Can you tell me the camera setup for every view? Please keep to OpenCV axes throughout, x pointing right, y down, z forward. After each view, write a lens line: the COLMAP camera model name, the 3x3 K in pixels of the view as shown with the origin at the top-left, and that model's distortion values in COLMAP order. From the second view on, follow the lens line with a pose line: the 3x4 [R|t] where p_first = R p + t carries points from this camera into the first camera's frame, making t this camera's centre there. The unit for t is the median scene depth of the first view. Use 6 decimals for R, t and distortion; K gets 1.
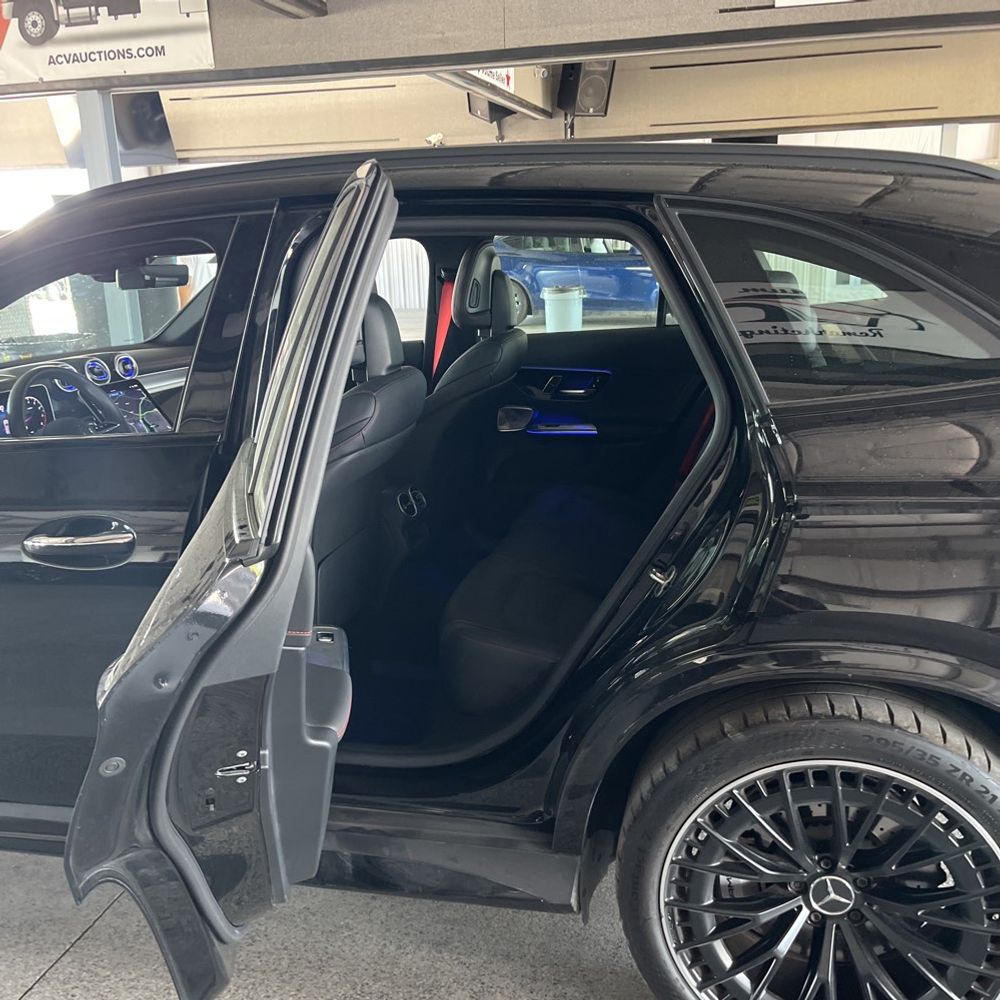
lens RADIAL K [[1031.8, 0, 504.0], [0, 1031.8, 508.9], [0, 0, 1]] dist [0.062462, -0.076512]
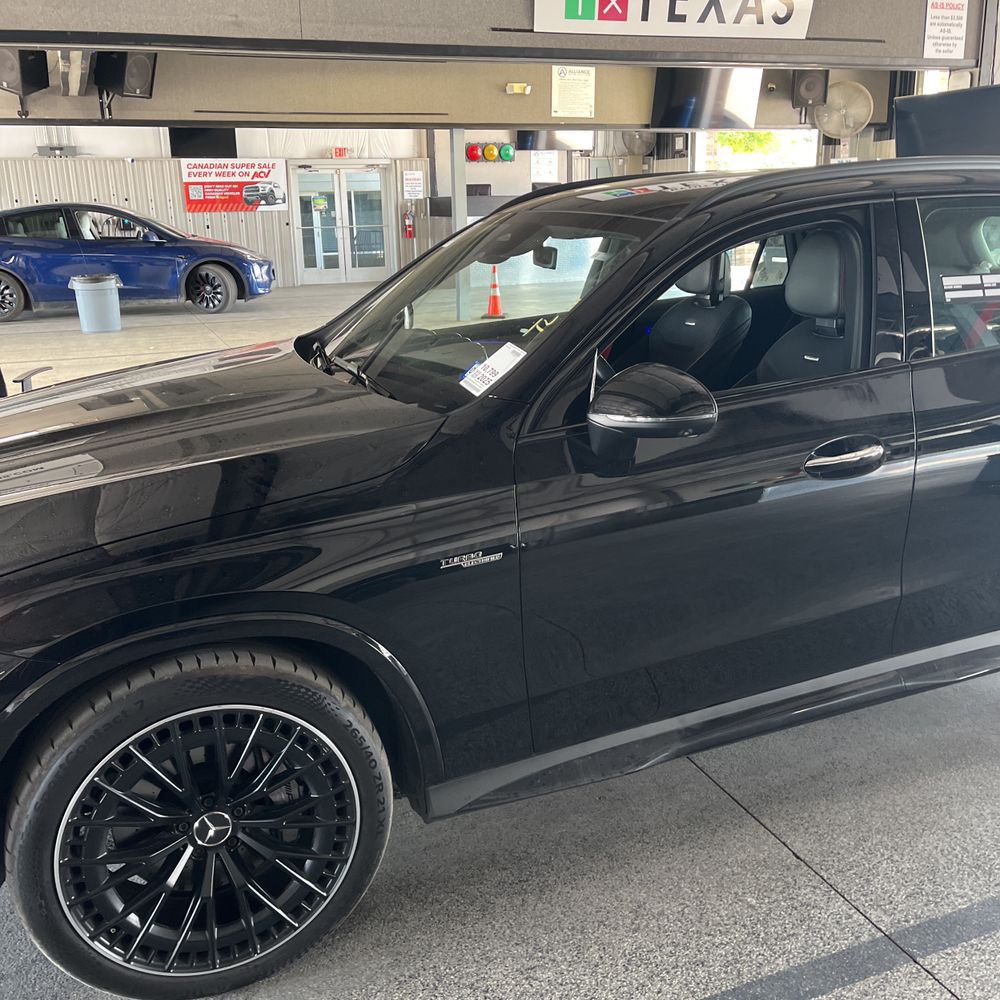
lens RADIAL K [[1031.8, 0, 504.0], [0, 1031.8, 508.9], [0, 0, 1]] dist [0.062462, -0.076512]
pose [[0.795282, -0.161121, 0.584437, -1.117797], [0.155146, 0.986024, 0.060715, -0.034731], [-0.586051, 0.042387, 0.809165, 0.148237]]
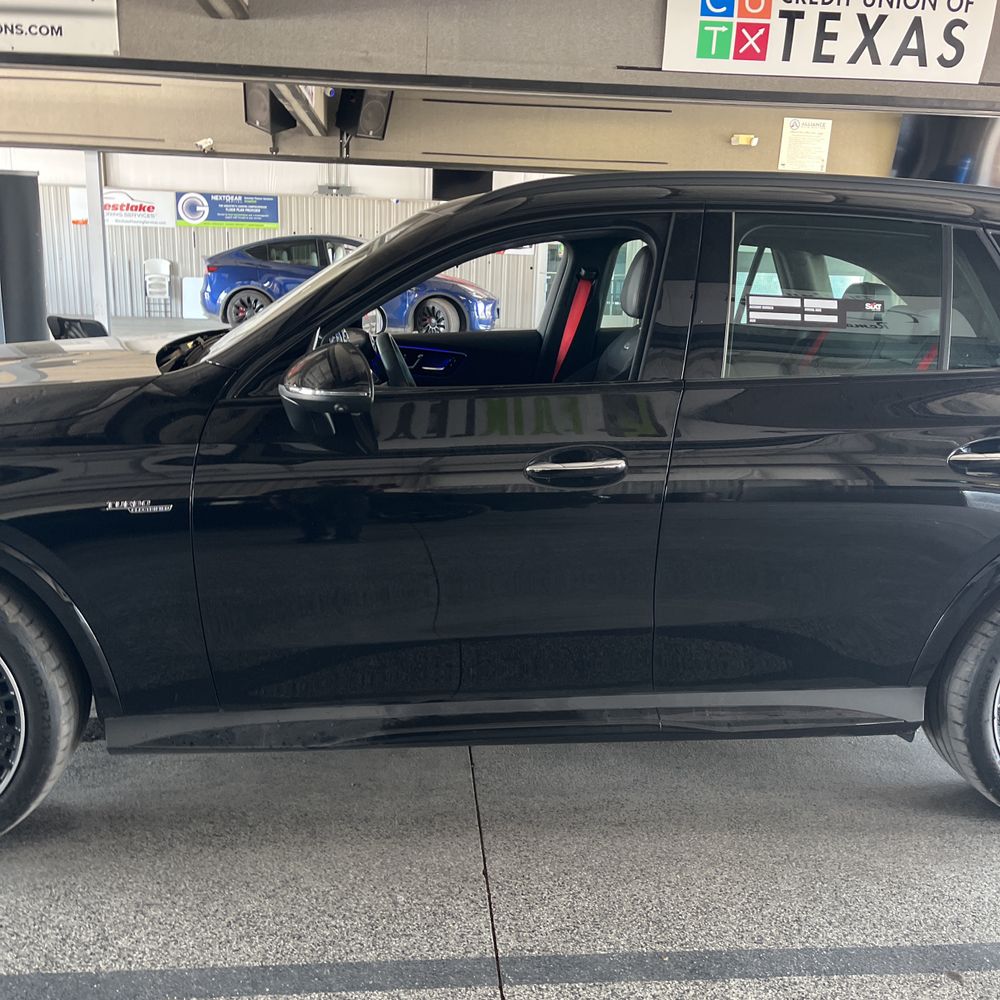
lens RADIAL K [[1030.3, 0, 498.6], [0, 1030.3, 532.8], [0, 0, 1]] dist [0.056029, -0.073351]
pose [[0.938184, -0.027541, 0.345040, -0.684607], [0.027894, 0.999603, 0.003942, 0.077720], [-0.345011, 0.005926, 0.938580, -0.098207]]
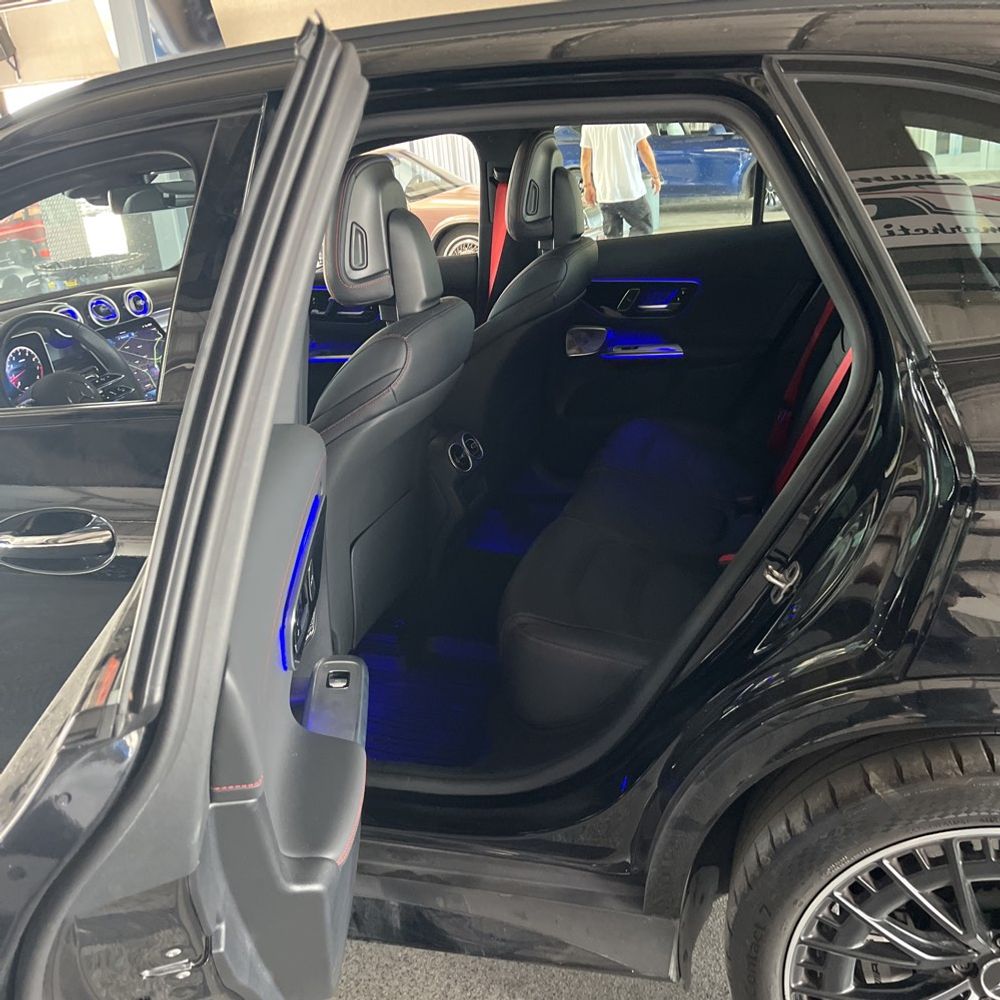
lens RADIAL K [[1028.7, 0, 508.8], [0, 1028.7, 494.4], [0, 0, 1]] dist [0.056425, -0.060058]
pose [[0.996802, -0.029237, -0.074371, 0.008476], [0.035522, 0.995778, 0.084646, -0.045241], [0.071583, -0.087017, 0.993632, 0.164453]]
